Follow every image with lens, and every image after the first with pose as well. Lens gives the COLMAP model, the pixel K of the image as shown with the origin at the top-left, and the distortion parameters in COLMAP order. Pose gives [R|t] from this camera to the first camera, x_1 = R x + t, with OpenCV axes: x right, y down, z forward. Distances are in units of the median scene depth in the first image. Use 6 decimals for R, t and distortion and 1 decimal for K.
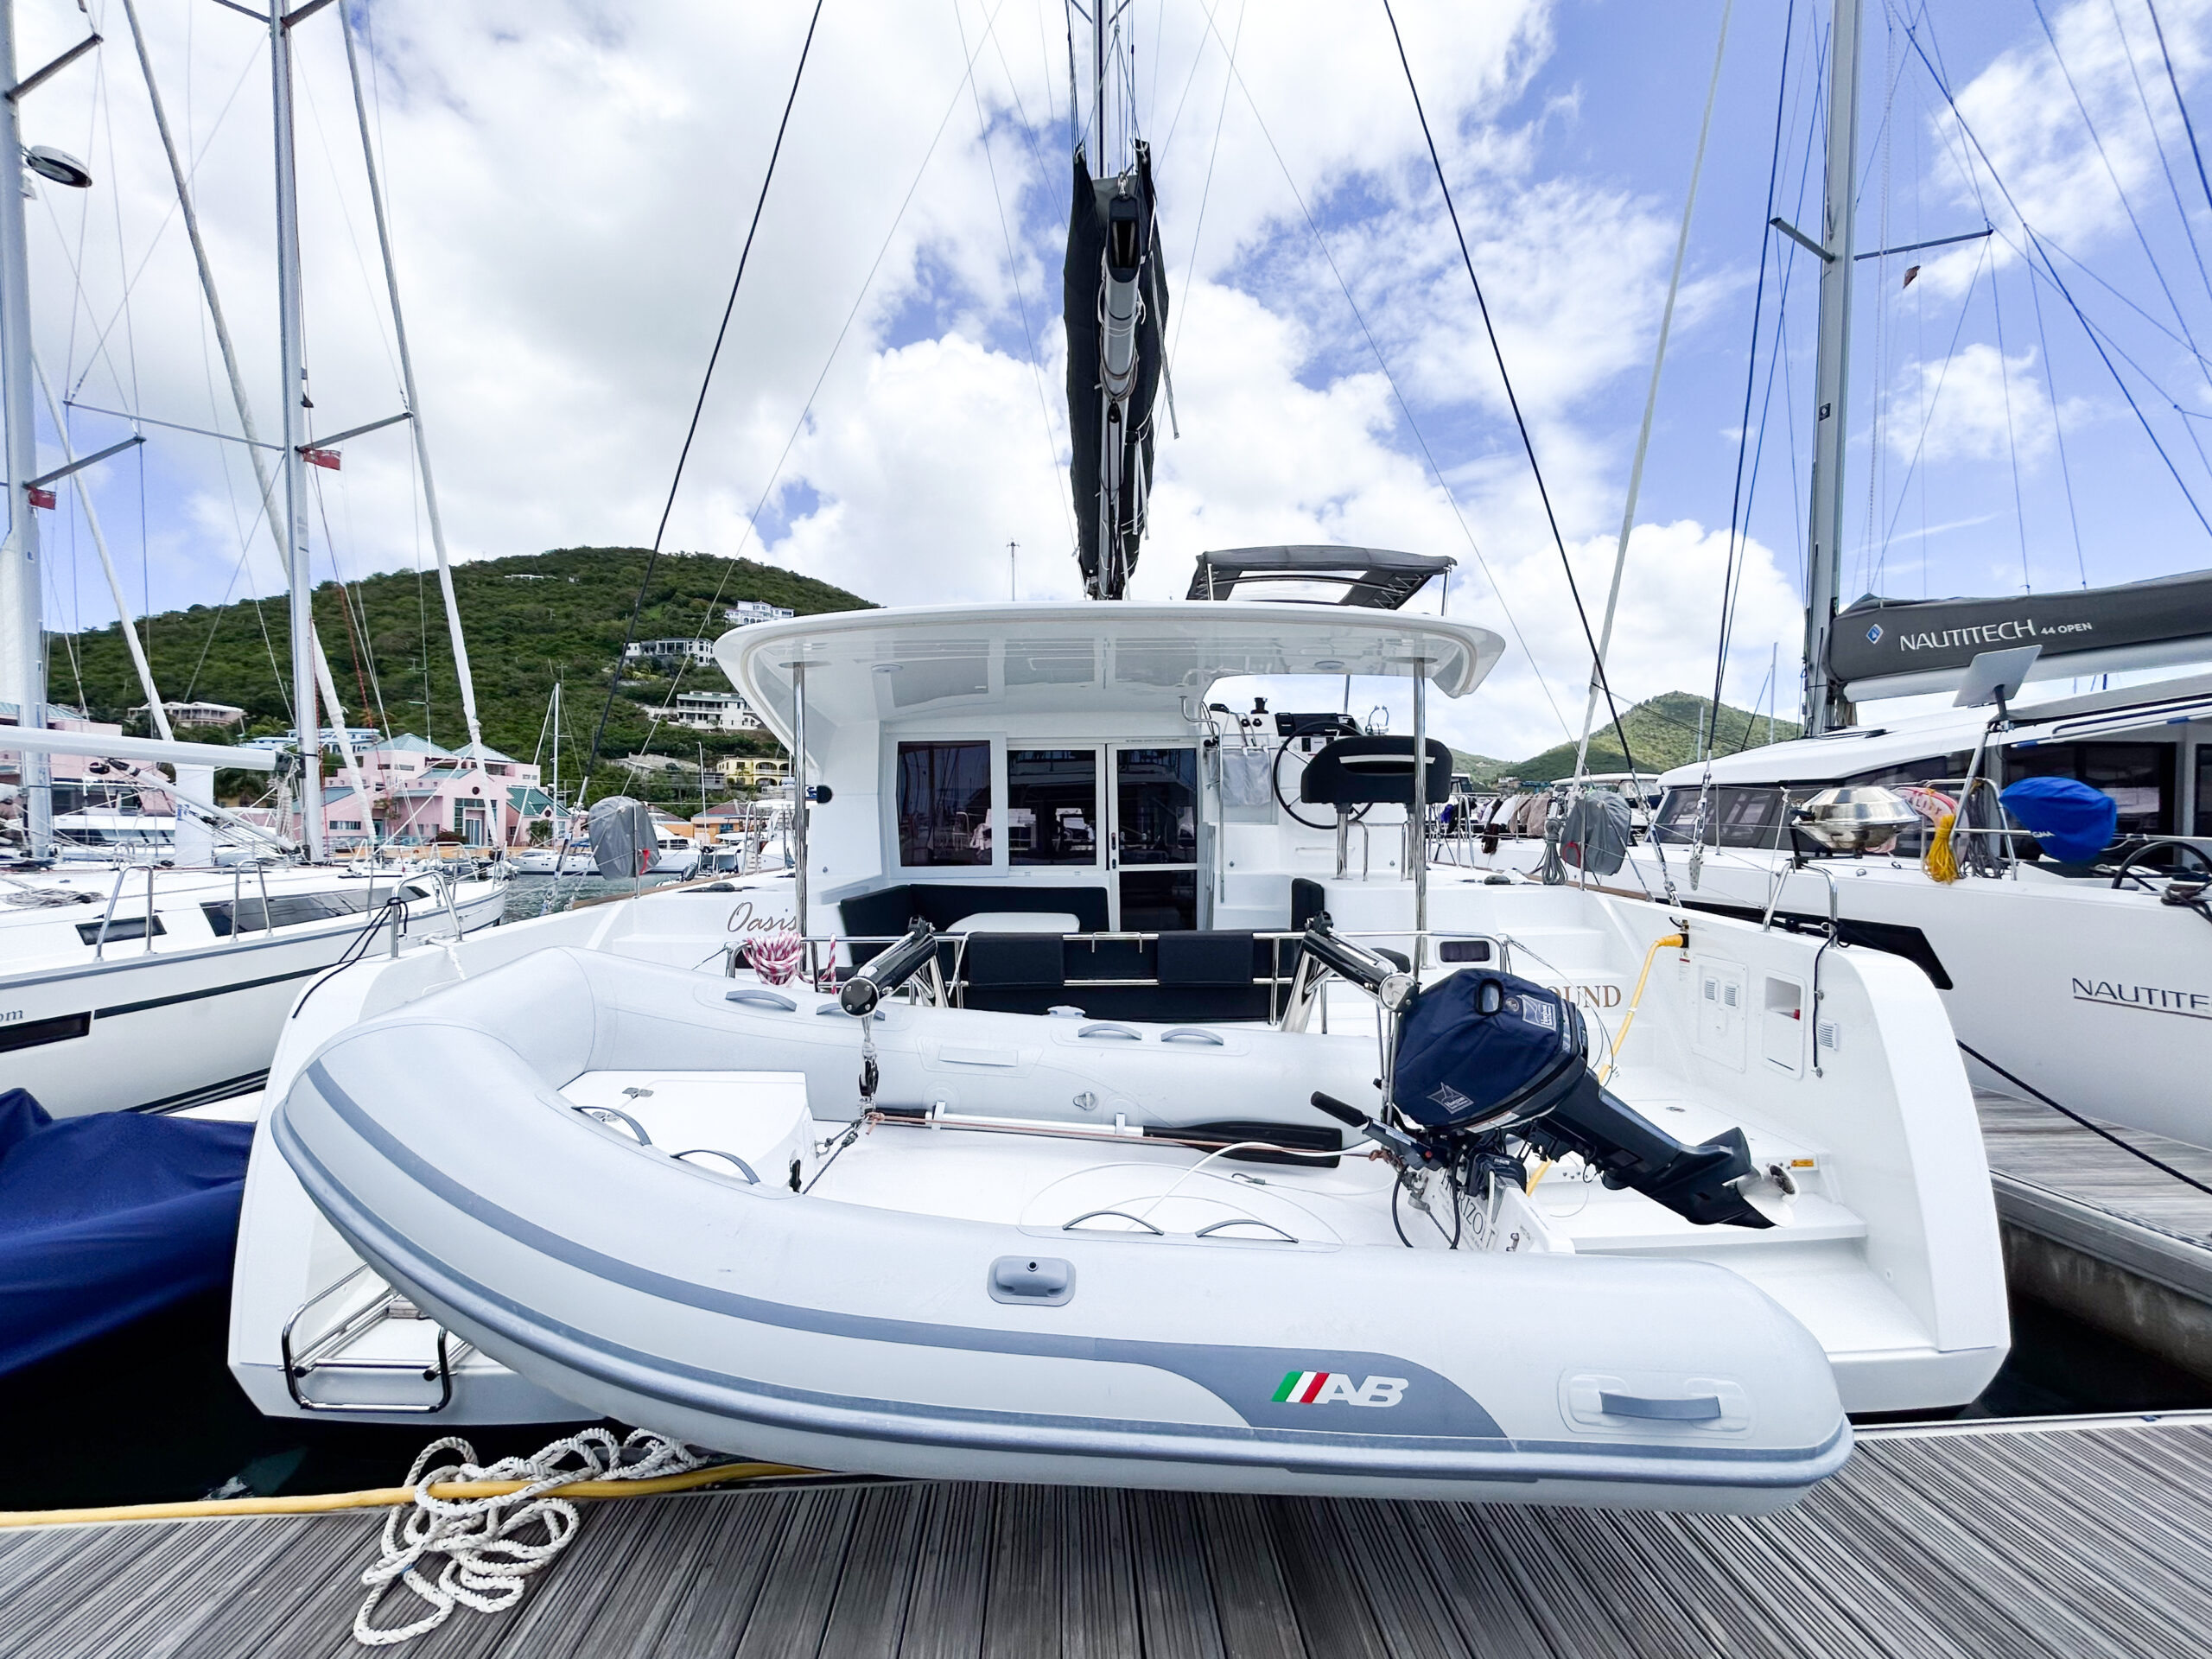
lens RADIAL K [[911.6, 0, 1114.4], [0, 911.6, 840.9], [0, 0, 1]] dist [-0.000596, -0.000356]
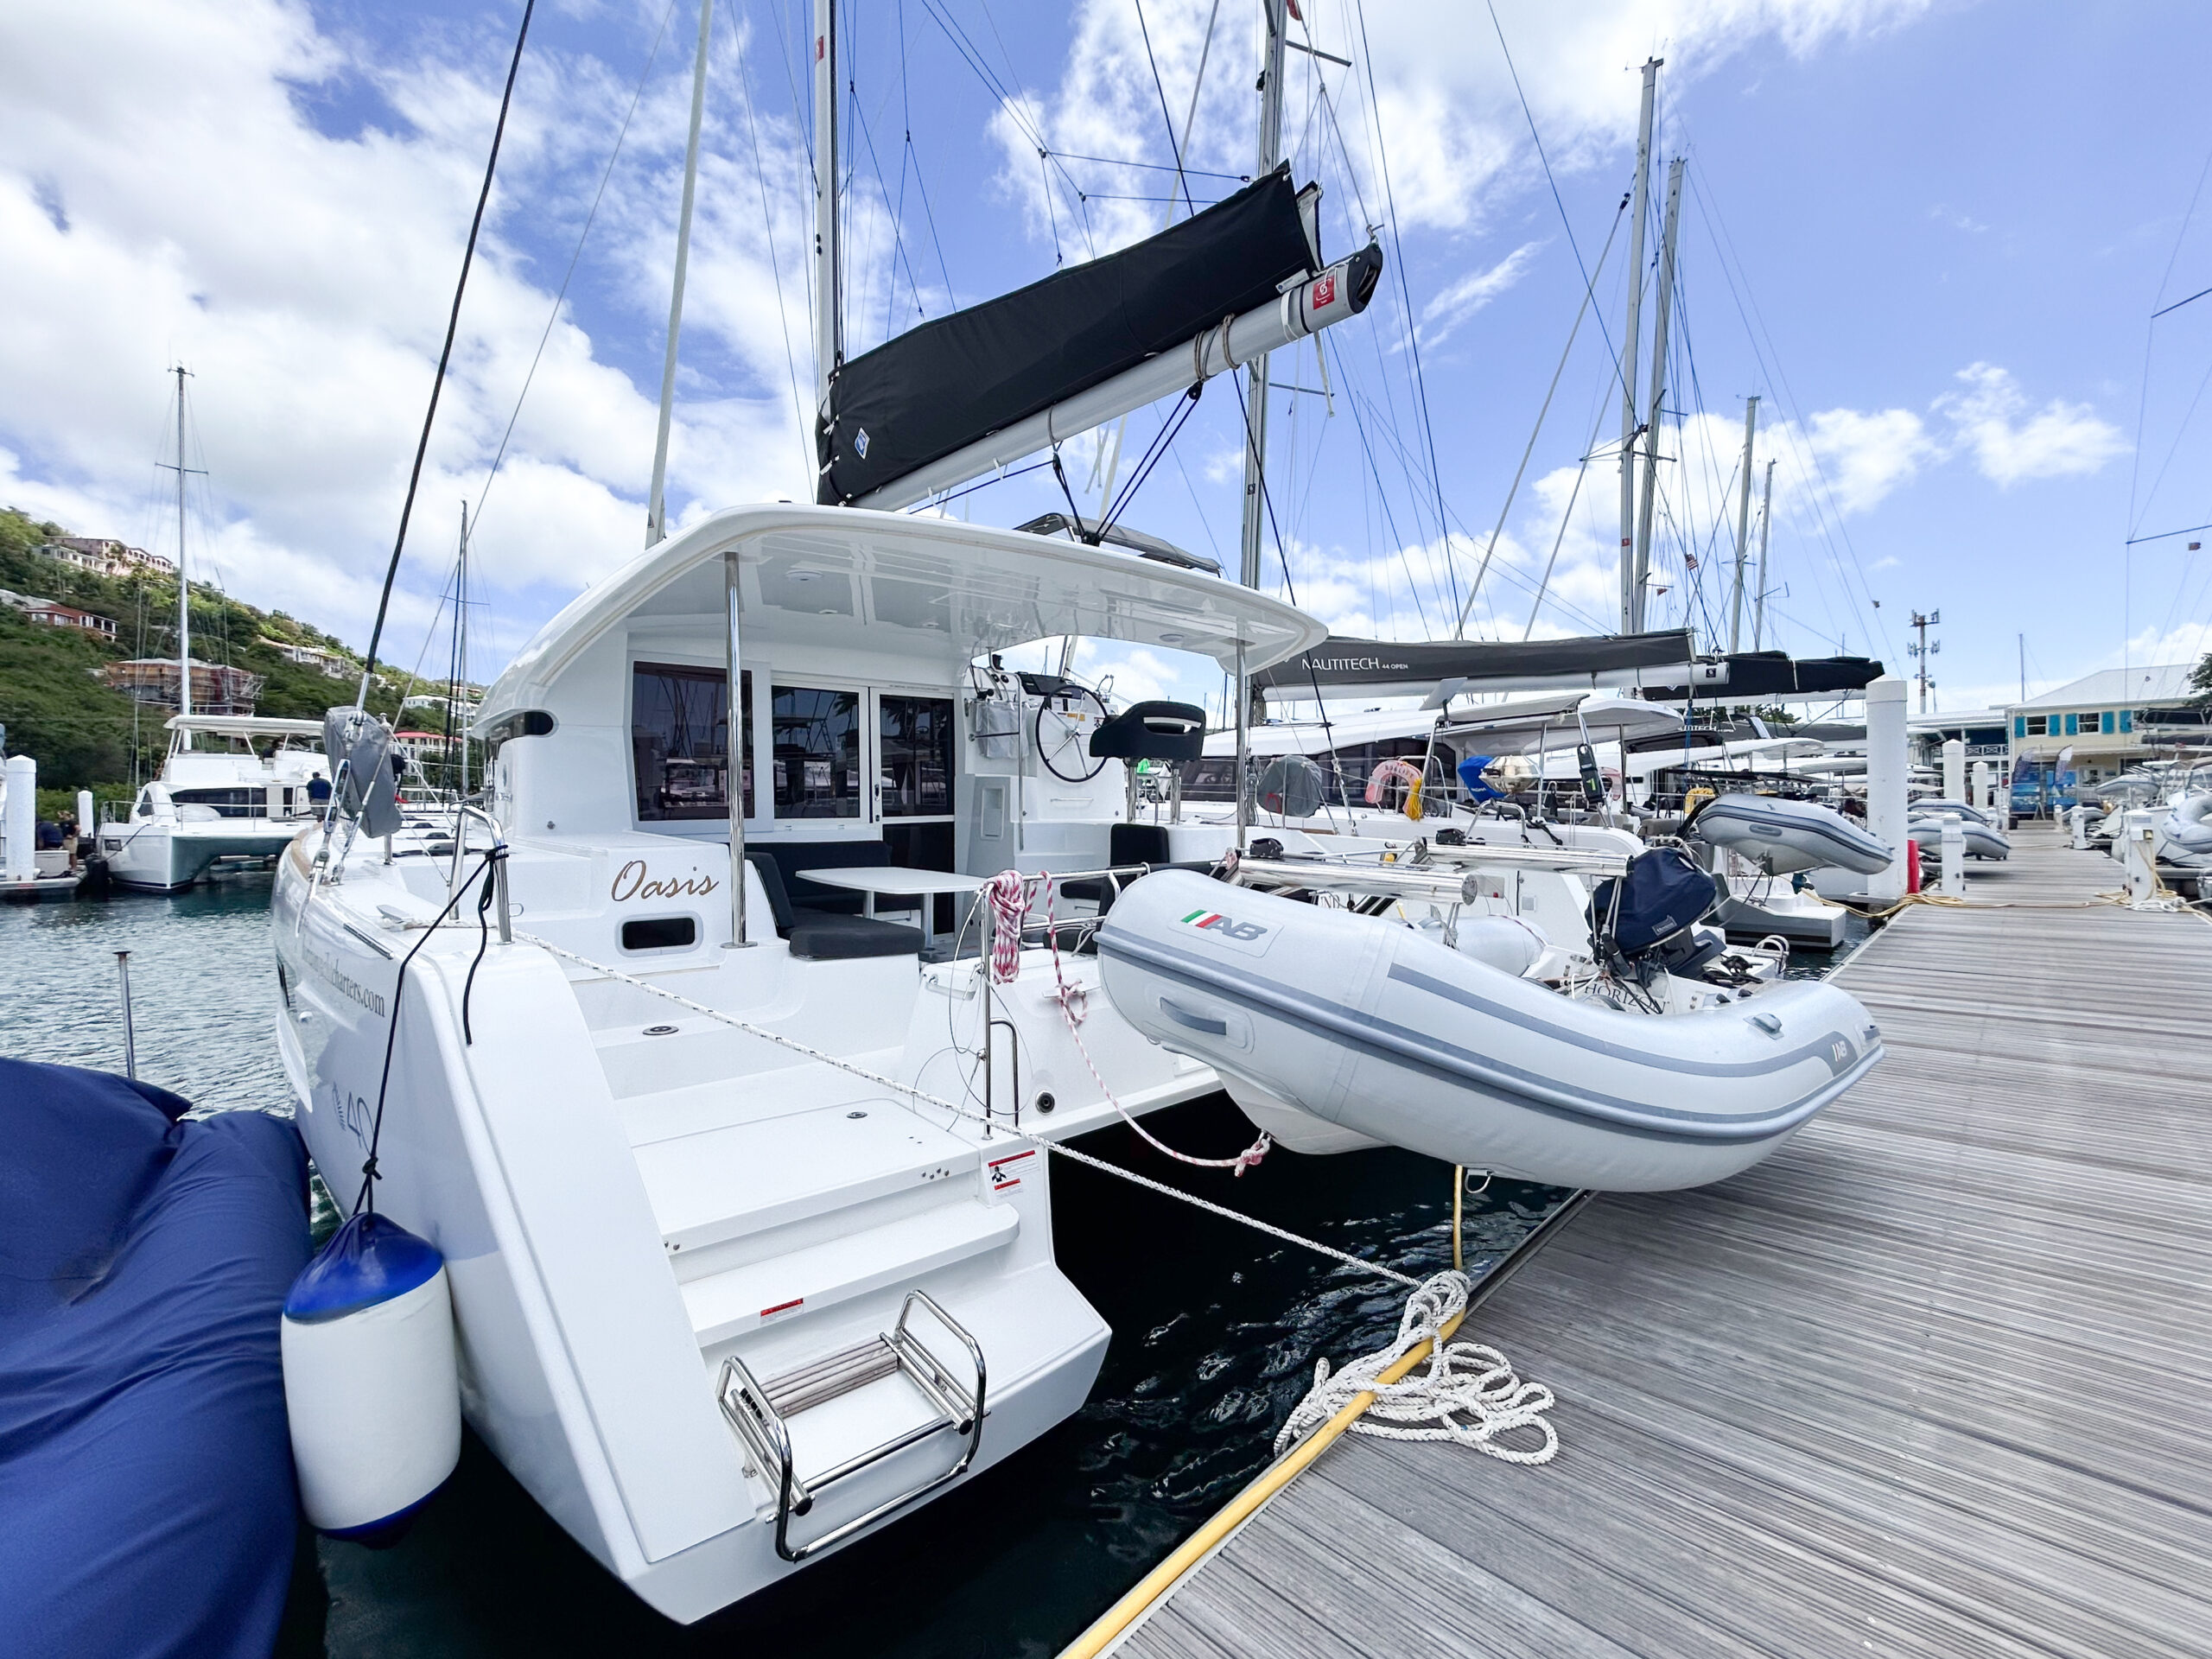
lens RADIAL K [[933.4, 0, 1113.5], [0, 933.4, 831.1], [0, 0, 1]] dist [0.009274, 0.000127]
pose [[0.738073, -0.017983, 0.674481, -0.473490], [0.004179, 0.999747, 0.022082, 0.020586], [-0.674708, -0.013479, 0.737962, 0.125108]]
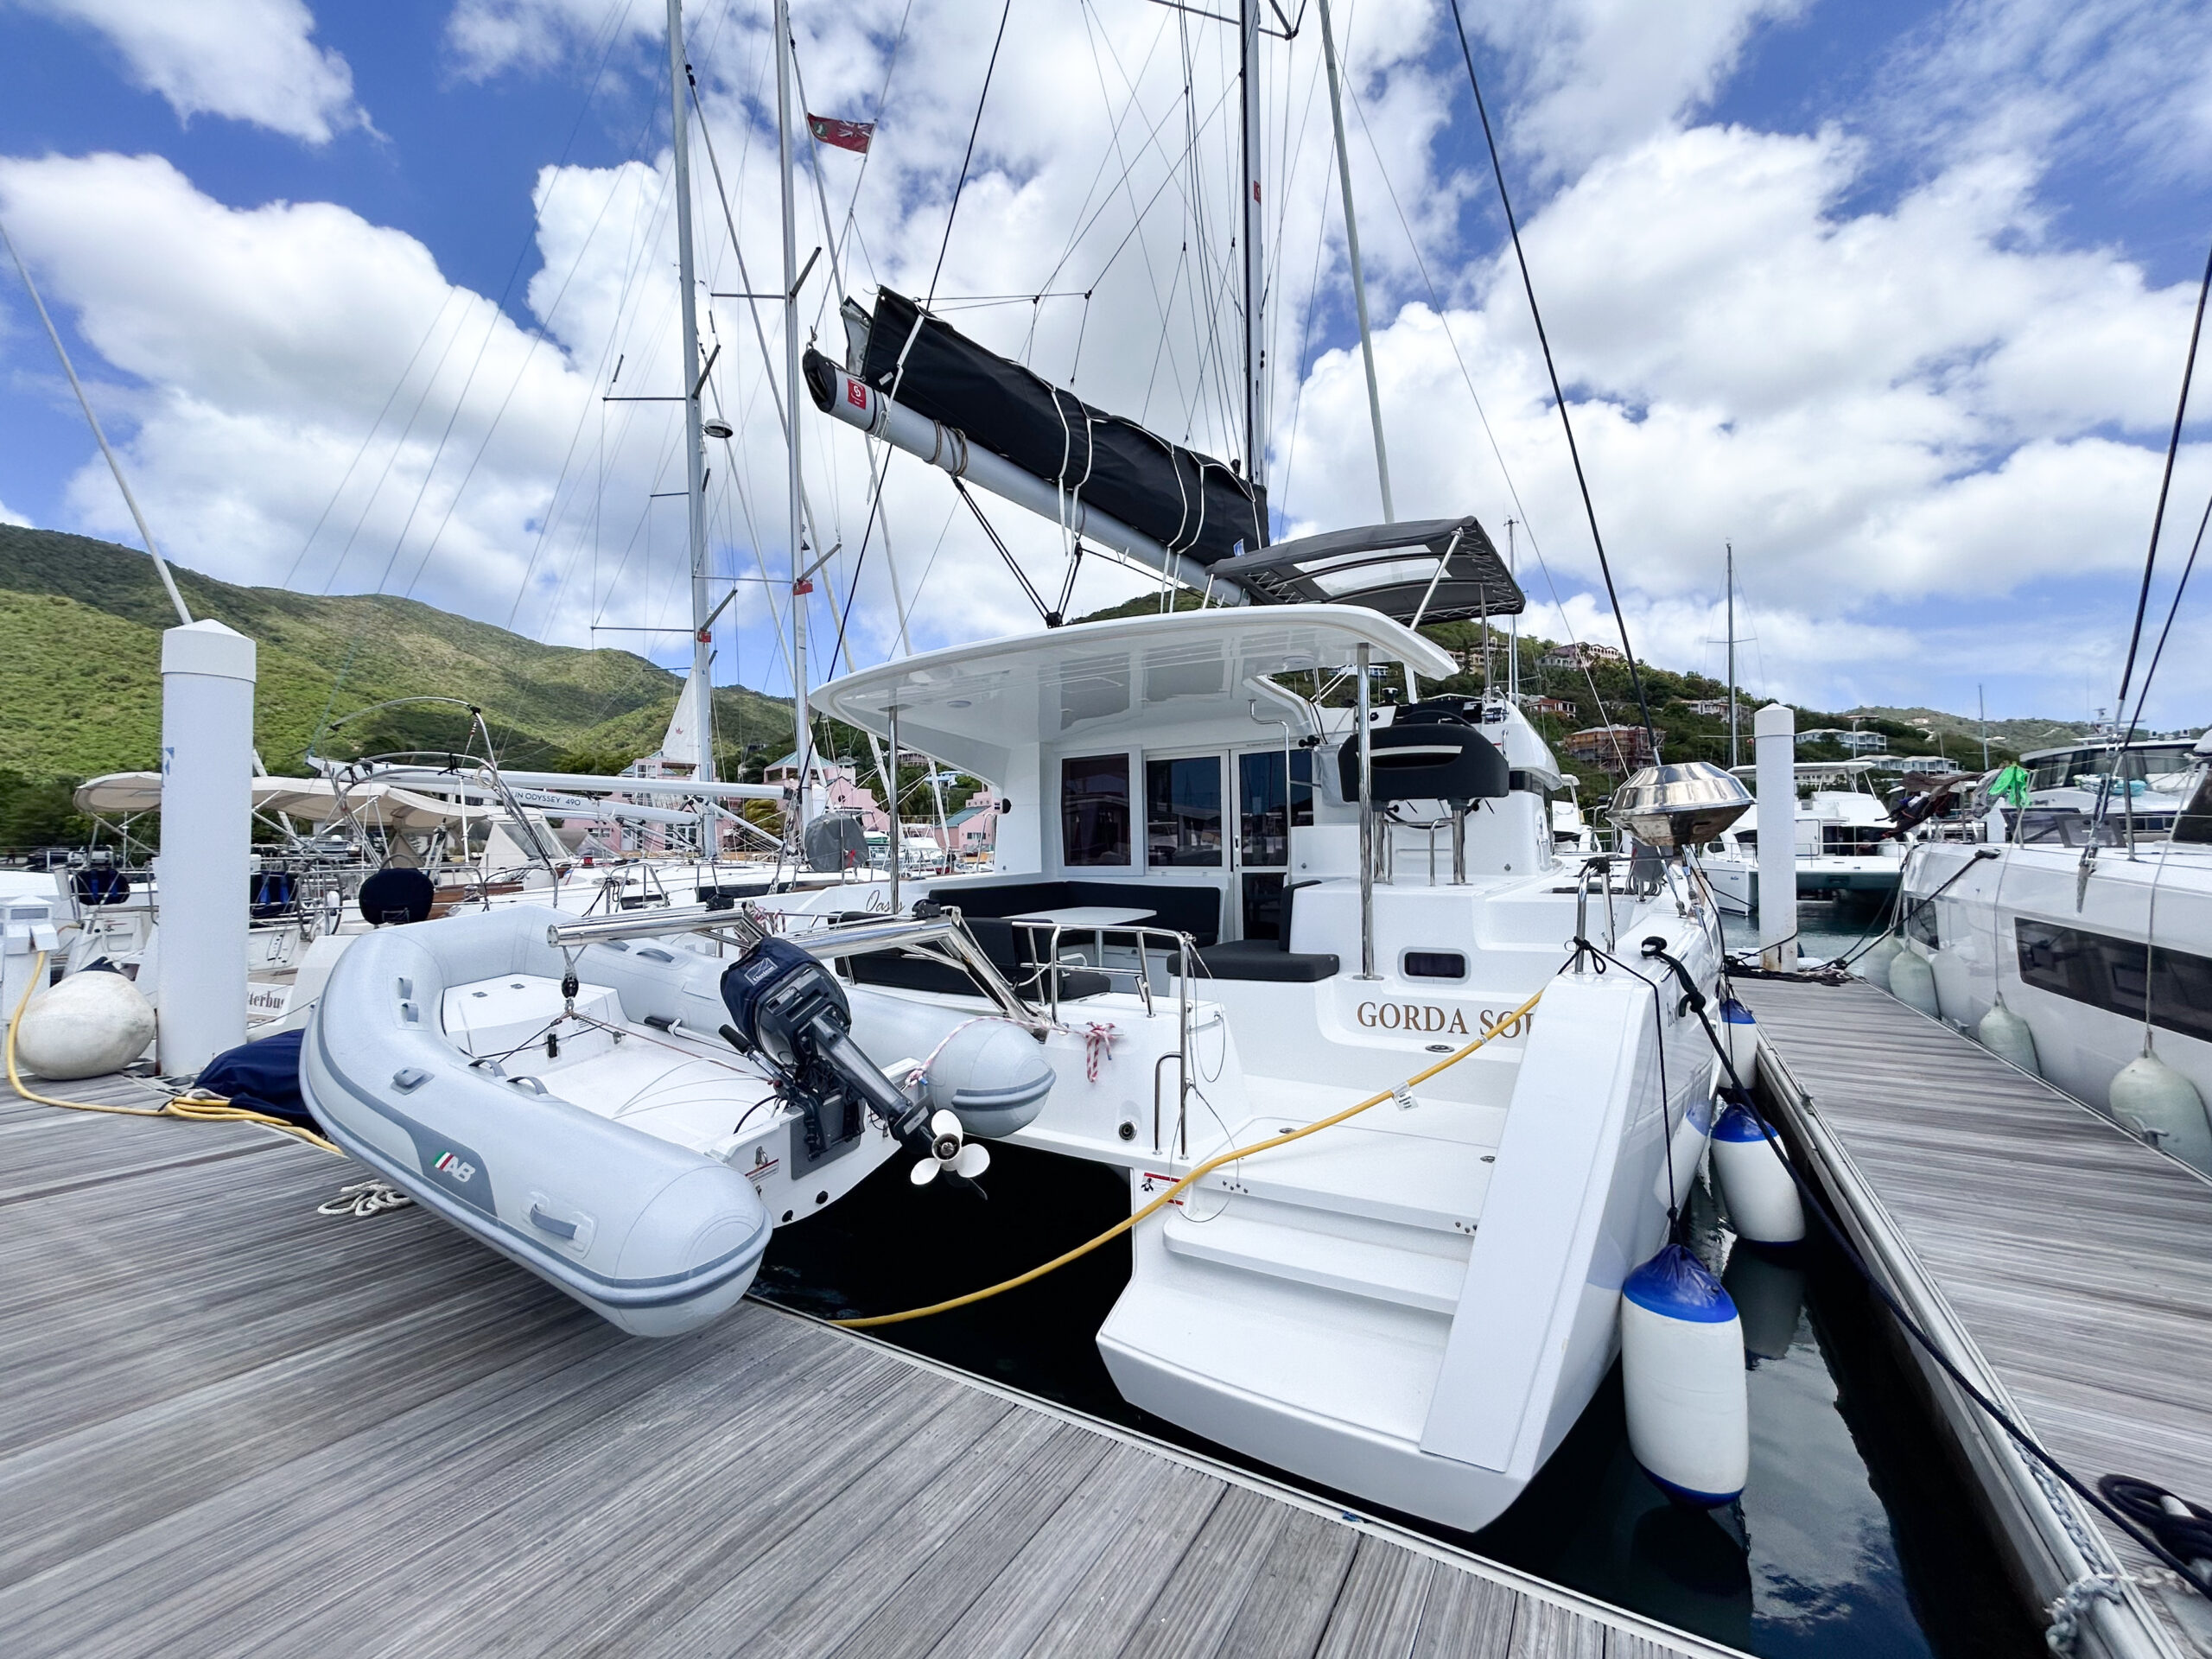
lens RADIAL K [[933.4, 0, 1113.5], [0, 933.4, 831.1], [0, 0, 1]] dist [0.009274, 0.000127]
pose [[0.828559, -0.012594, -0.559761, 0.474489], [0.002872, 0.999829, -0.018244, 0.005215], [0.559895, 0.013509, 0.828454, 0.052539]]
